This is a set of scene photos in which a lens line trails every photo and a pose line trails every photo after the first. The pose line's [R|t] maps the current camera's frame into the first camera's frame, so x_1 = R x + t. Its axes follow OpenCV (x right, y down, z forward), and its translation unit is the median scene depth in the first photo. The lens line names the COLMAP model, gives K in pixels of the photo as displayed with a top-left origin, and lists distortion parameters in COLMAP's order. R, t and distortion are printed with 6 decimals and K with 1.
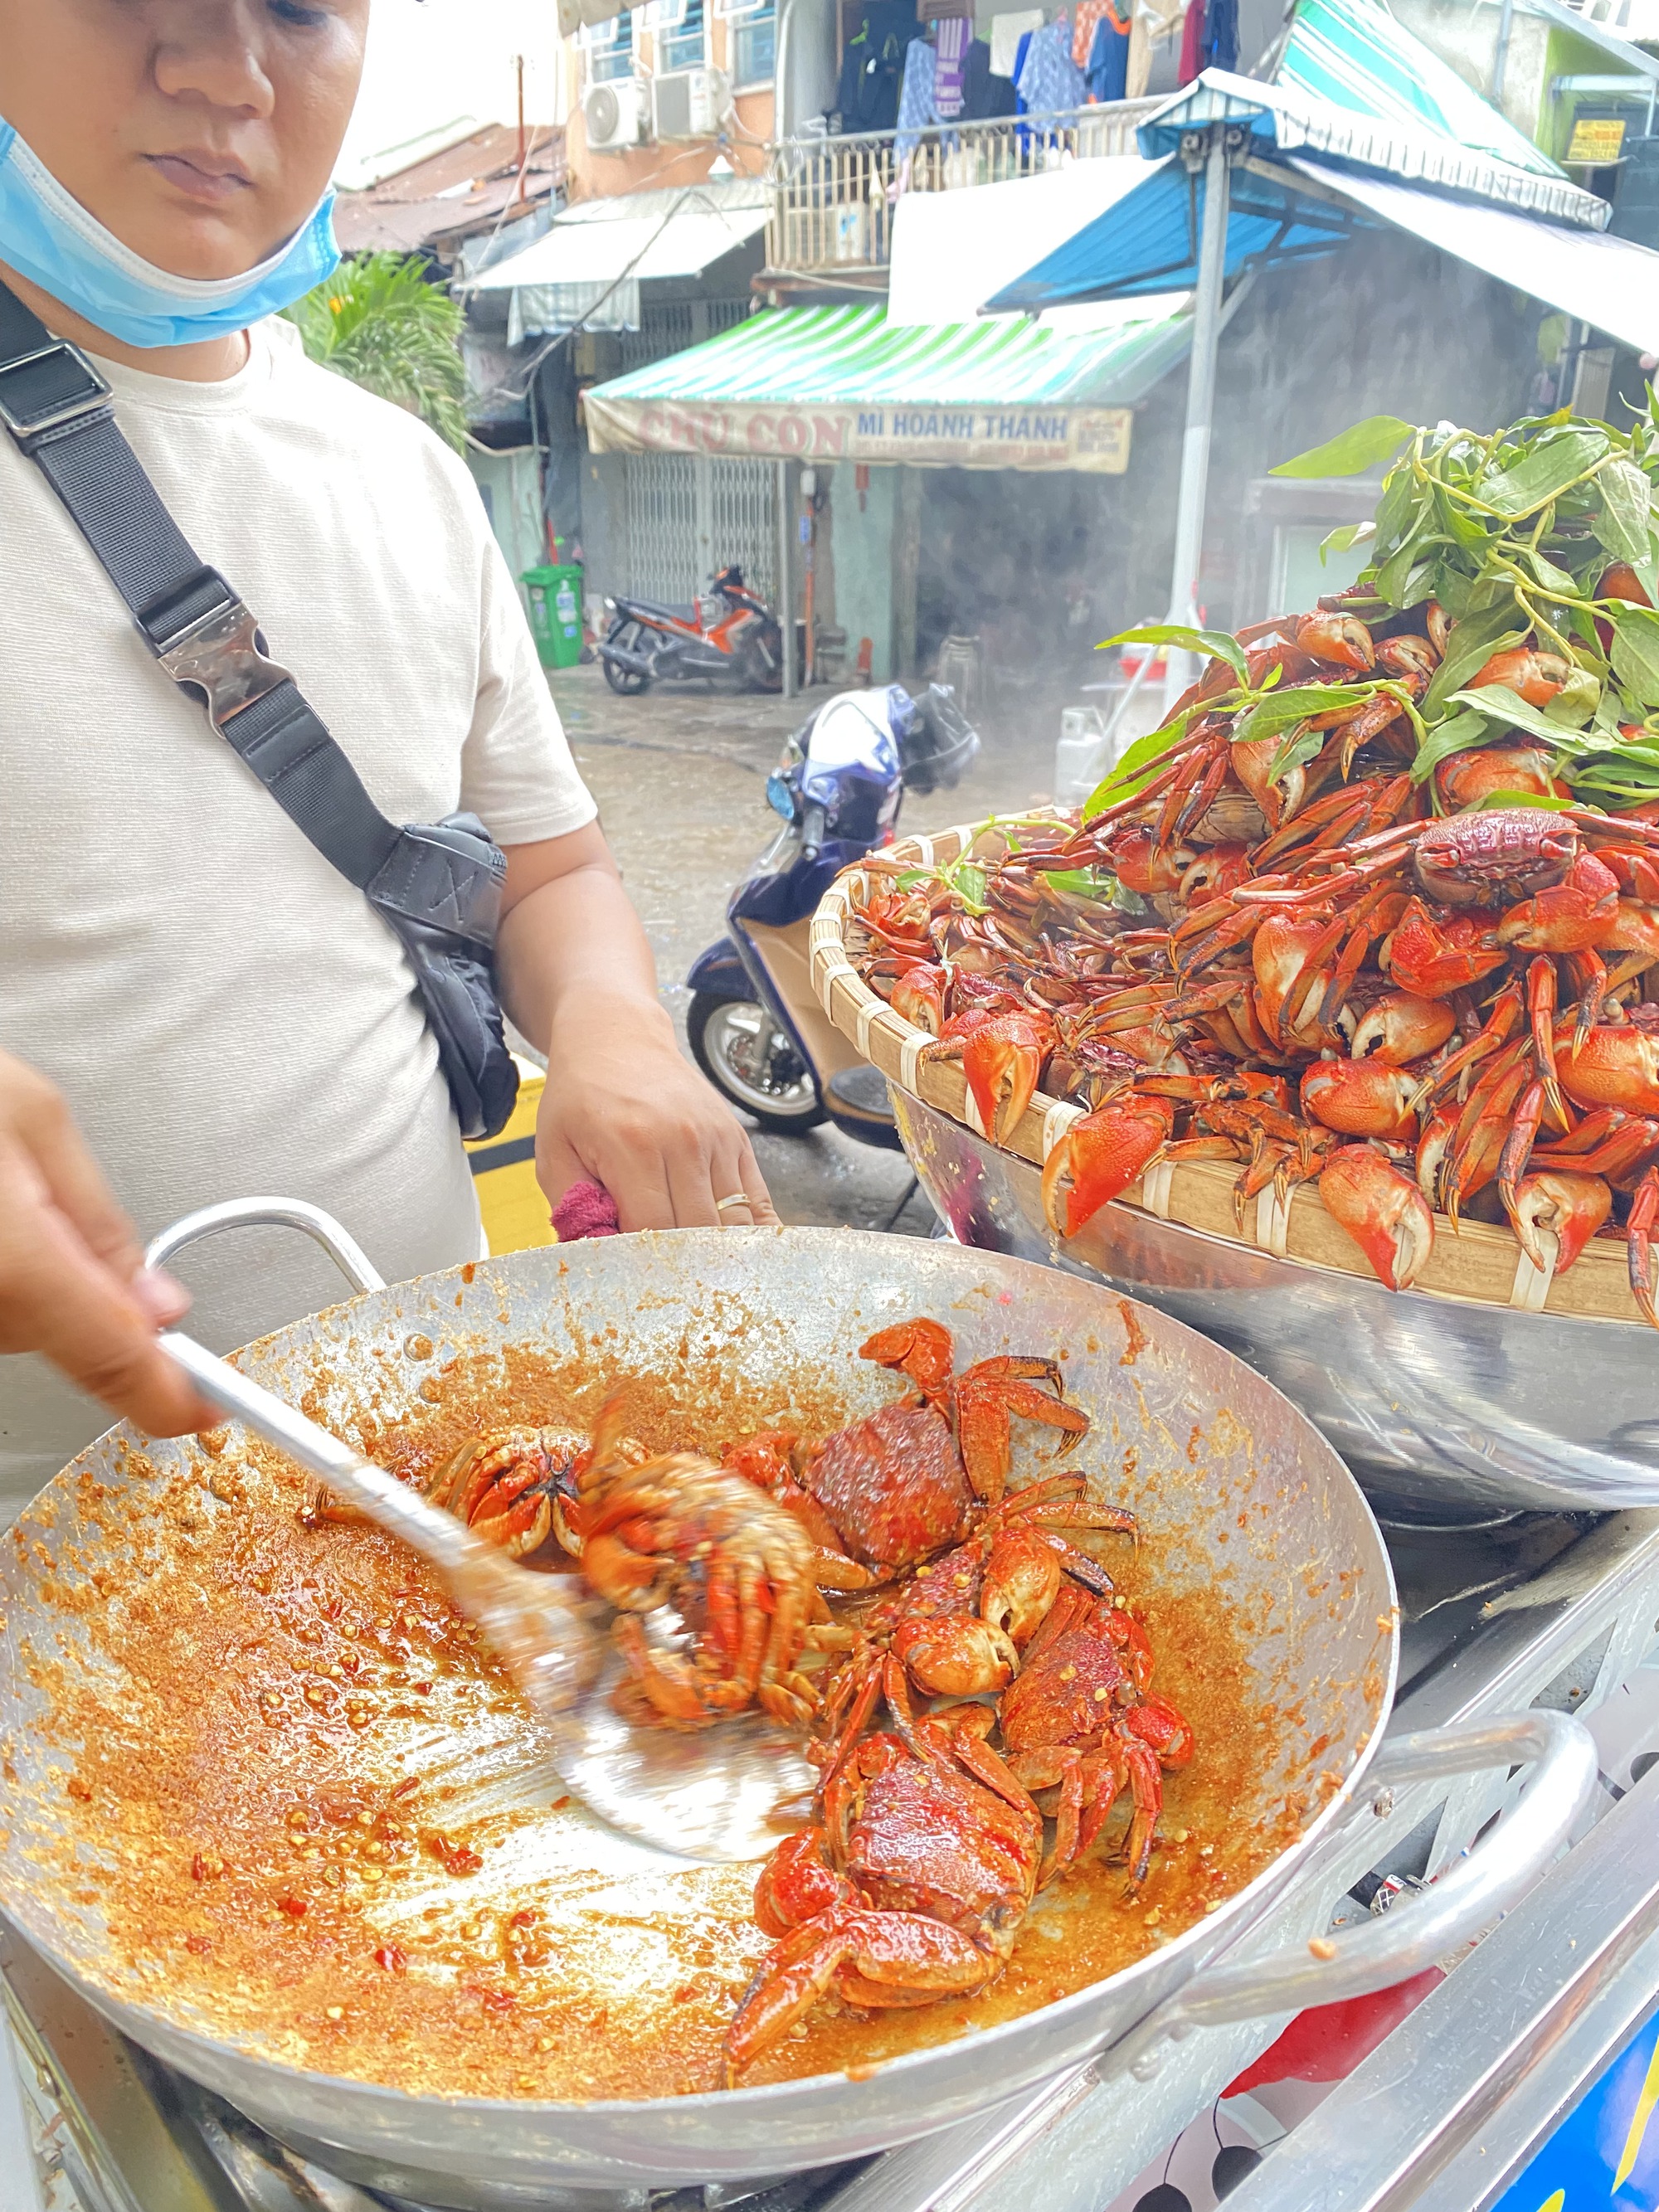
lens RADIAL K [[1509.1, 0, 829.5], [0, 1509.1, 1106.0], [0, 0, 1]] dist [0.083276, -0.195909]
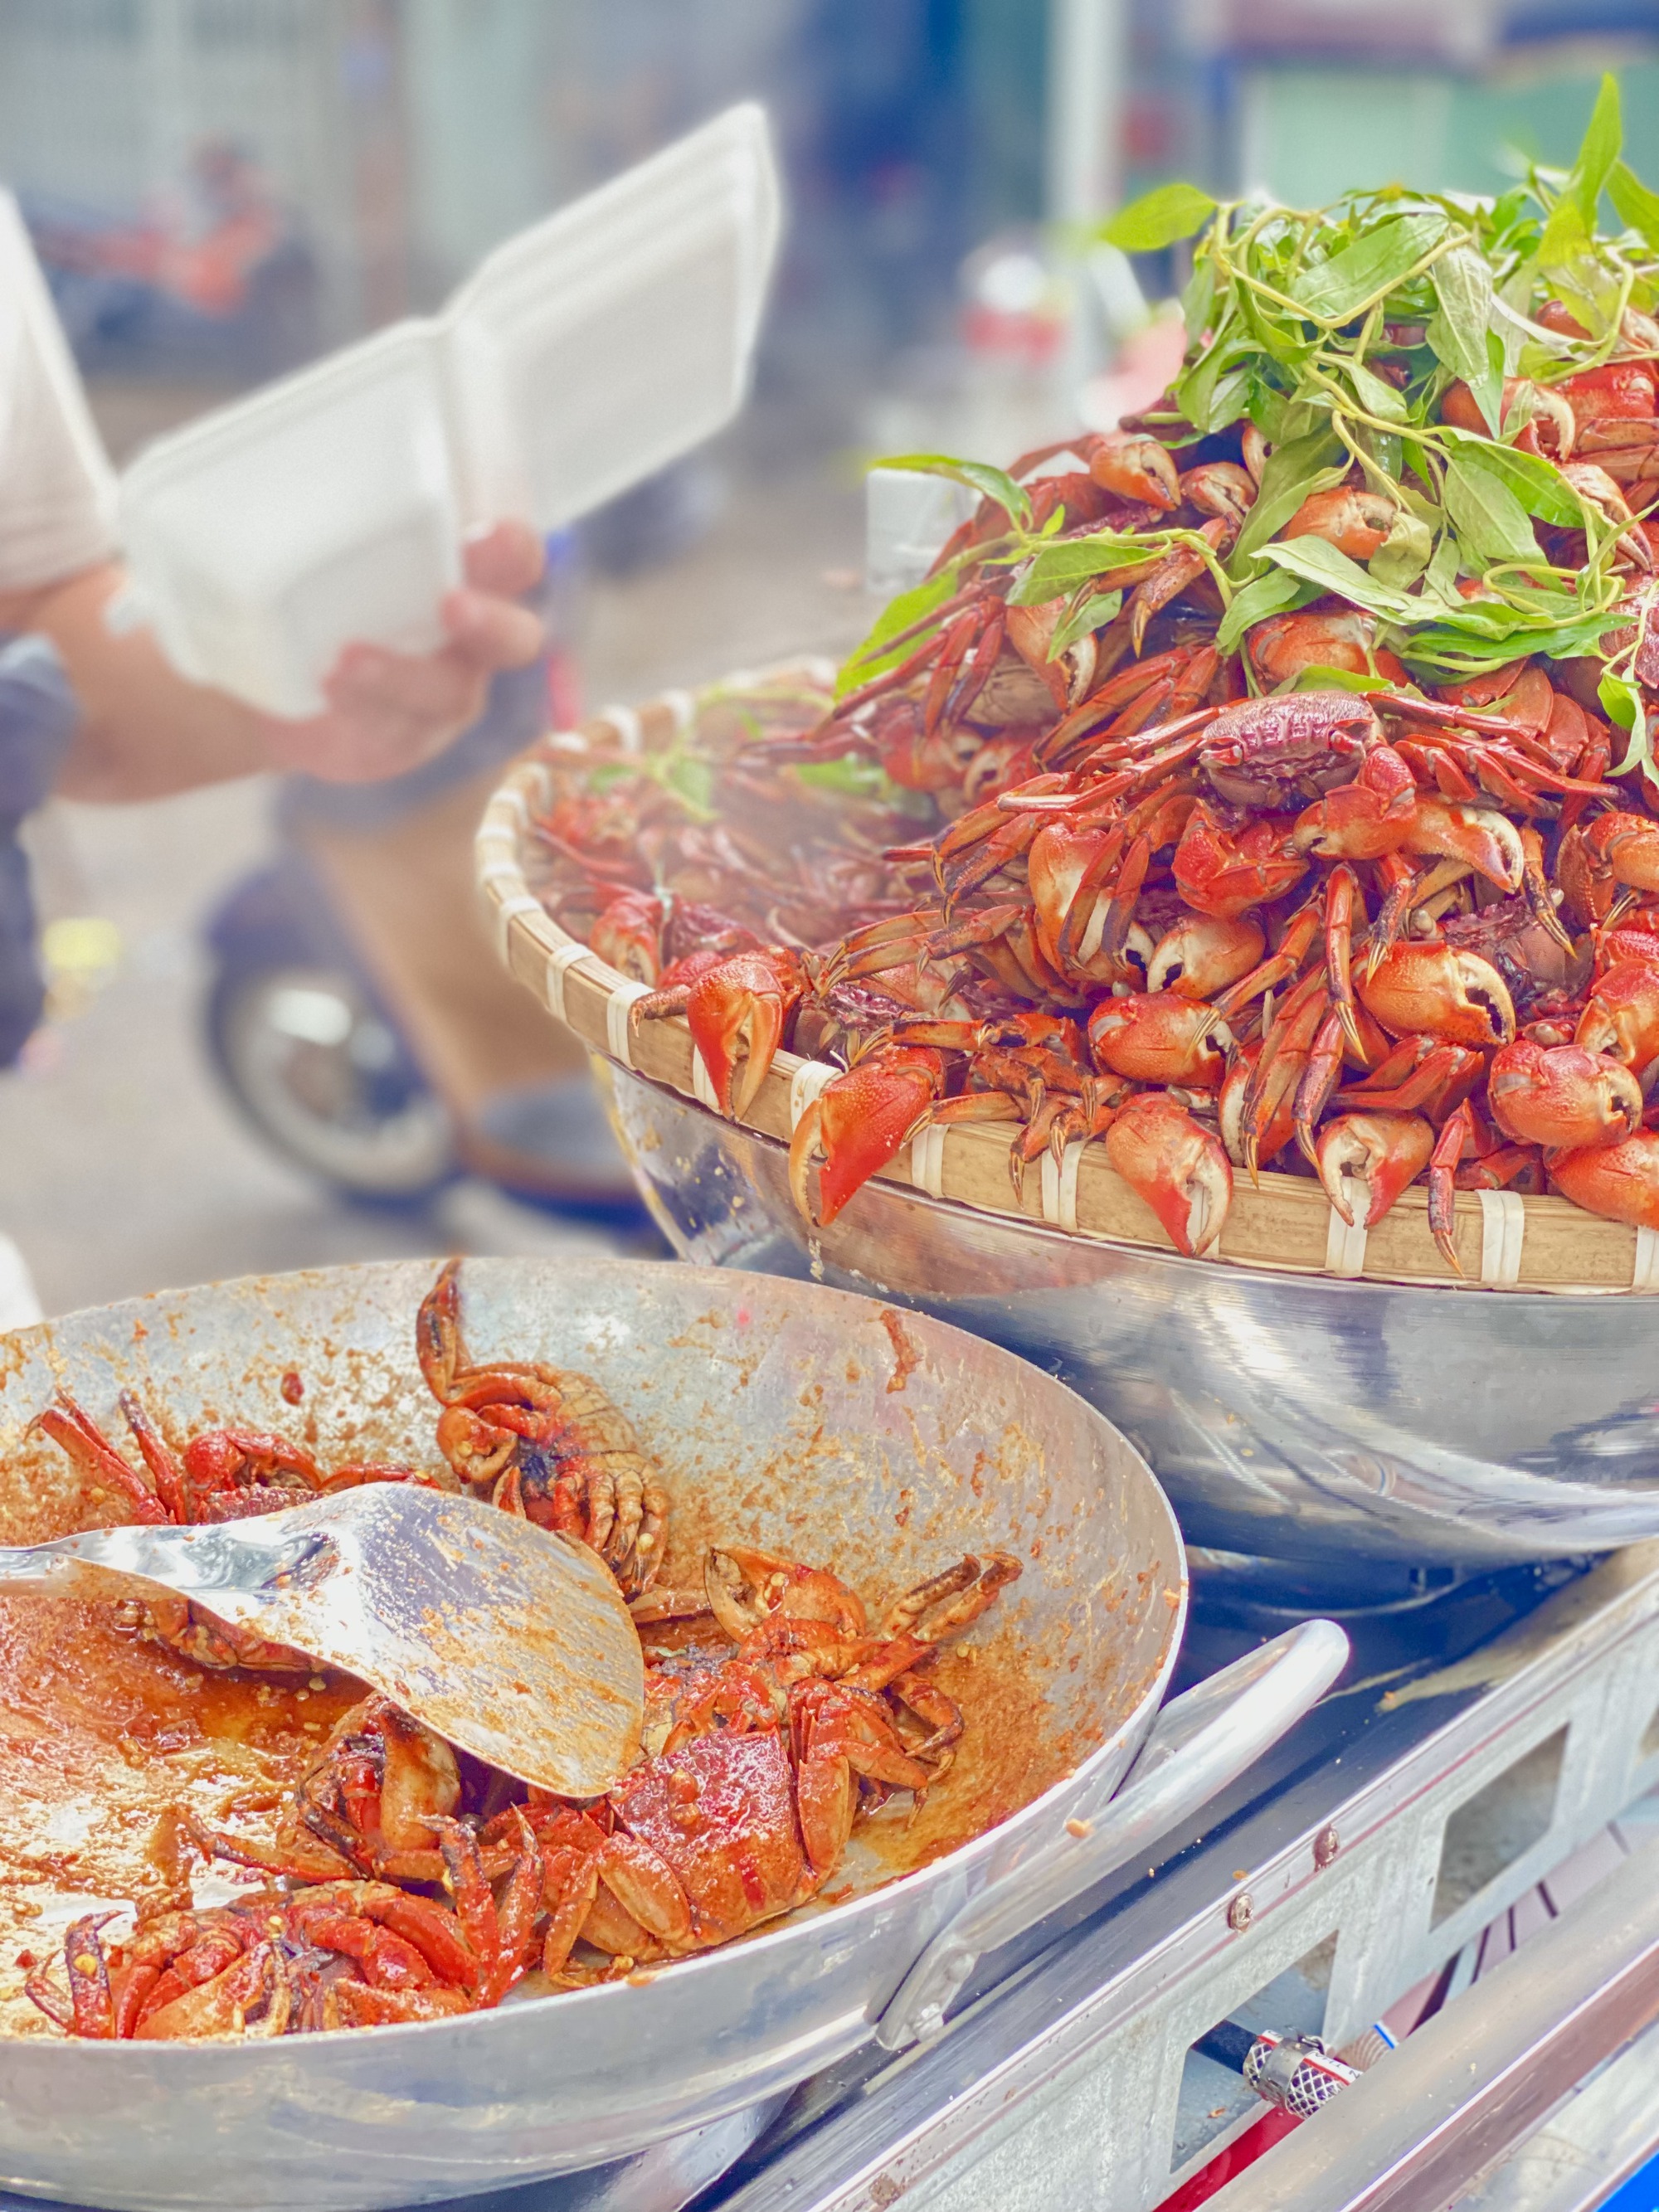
lens RADIAL K [[3328.0, 0, 829.5], [0, 3328.0, 1106.0], [0, 0, 1]] dist [0.160646, -0.012001]
pose [[0.992424, -0.037344, 0.117047, -0.044265], [0.040706, 0.998821, -0.026464, 0.068950], [-0.115921, 0.031028, 0.992774, -0.759179]]
